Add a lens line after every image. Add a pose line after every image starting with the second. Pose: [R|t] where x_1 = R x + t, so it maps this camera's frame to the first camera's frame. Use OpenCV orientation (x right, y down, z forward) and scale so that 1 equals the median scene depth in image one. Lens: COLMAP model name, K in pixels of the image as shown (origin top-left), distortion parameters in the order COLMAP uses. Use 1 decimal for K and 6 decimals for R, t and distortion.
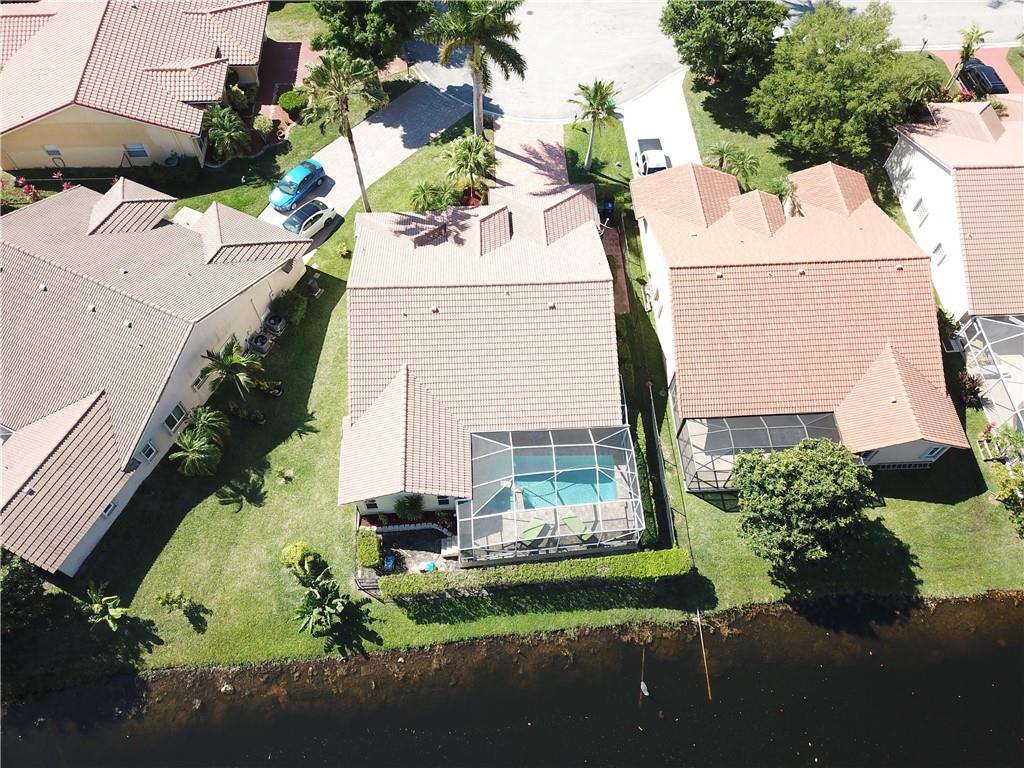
lens RADIAL K [[779.9, 0, 507.8], [0, 779.9, 385.0], [0, 0, 1]] dist [-0.001935, 0.001690]
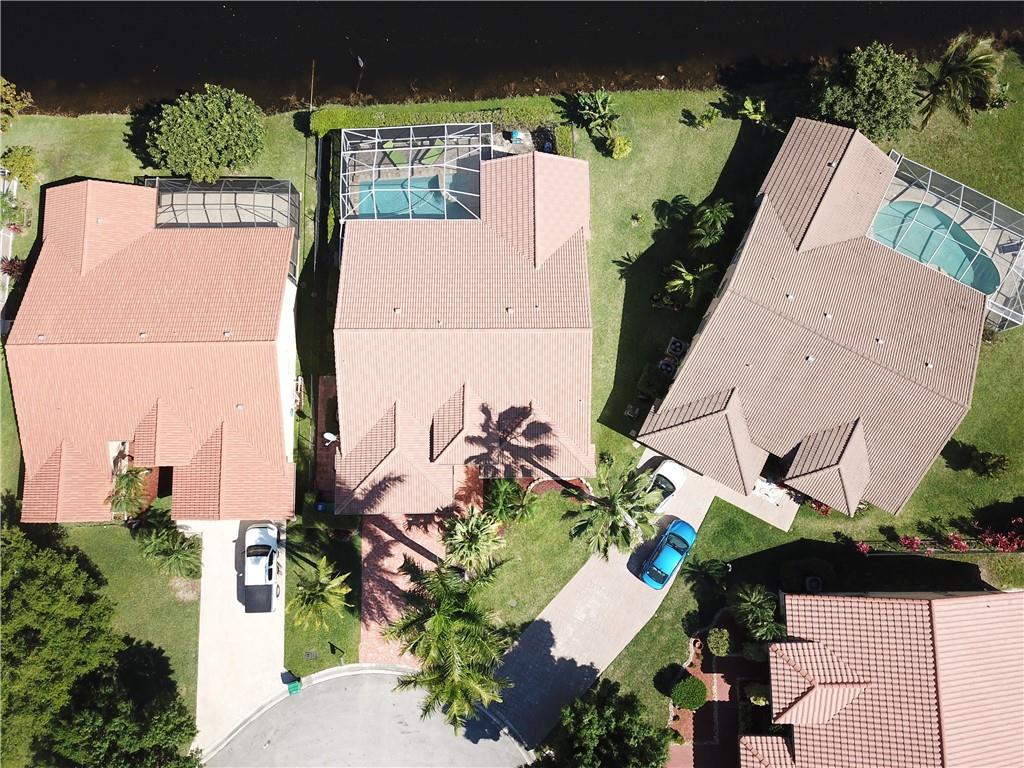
lens RADIAL K [[779.9, 0, 508.5], [0, 779.9, 383.1], [0, 0, 1]] dist [-0.001935, 0.001690]
pose [[-0.998332, -0.047858, -0.032279, -0.057499], [0.017216, -0.780574, 0.624827, -0.765343], [-0.055099, 0.623229, 0.780096, 0.219823]]
